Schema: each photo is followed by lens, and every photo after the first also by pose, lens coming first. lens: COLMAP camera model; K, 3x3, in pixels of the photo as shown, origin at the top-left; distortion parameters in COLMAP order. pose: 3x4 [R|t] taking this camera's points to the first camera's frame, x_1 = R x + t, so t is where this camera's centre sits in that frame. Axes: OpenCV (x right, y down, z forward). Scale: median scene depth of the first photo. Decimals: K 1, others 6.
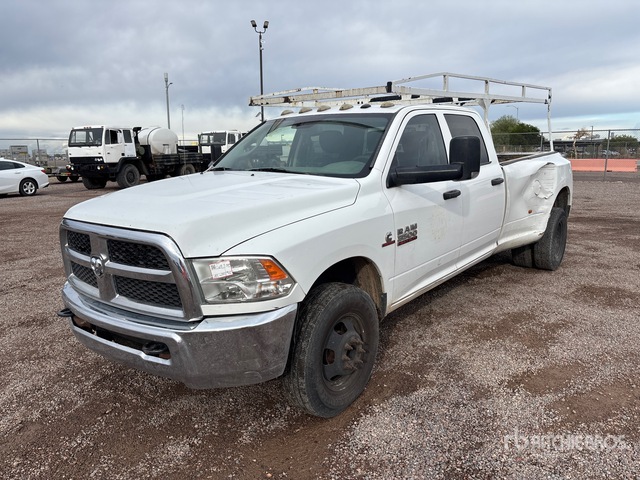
lens RADIAL K [[531.4, 0, 313.6], [0, 531.4, 245.8], [0, 0, 1]] dist [0.039034, -0.011246]
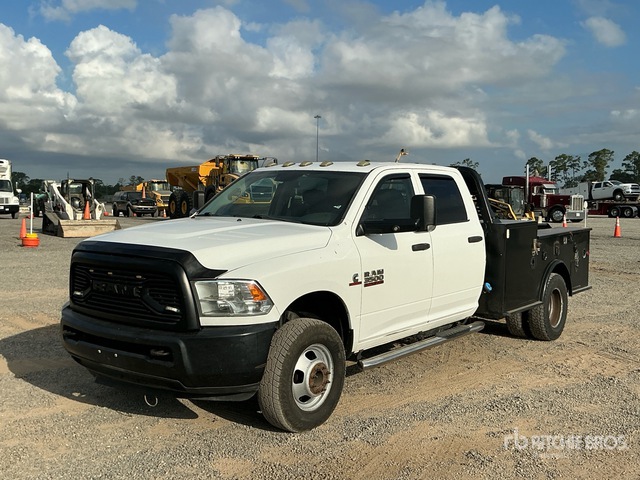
lens RADIAL K [[817.7, 0, 321.7], [0, 817.7, 239.0], [0, 0, 1]] dist [0.033575, 0.000000]
pose [[0.999158, 0.037073, 0.017562, 0.034087], [-0.034464, 0.990807, -0.130821, 0.138961], [-0.022251, 0.130106, 0.991250, -0.795343]]
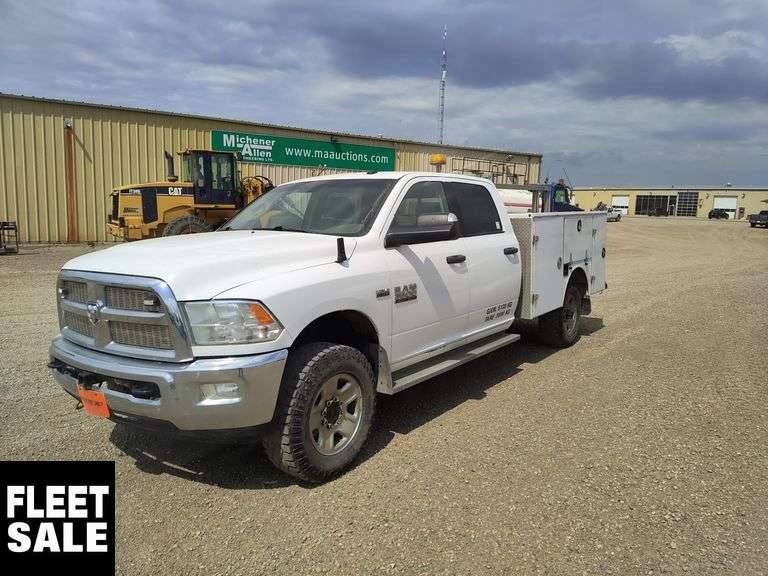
lens RADIAL K [[640.2, 0, 406.4], [0, 640.2, 295.4], [0, 0, 1]] dist [0.026254, 0.000087]
pose [[0.997735, 0.013889, 0.065825, 0.104376], [-0.008684, 0.996860, -0.078707, 0.086136], [-0.066711, 0.077957, 0.994722, -0.249813]]
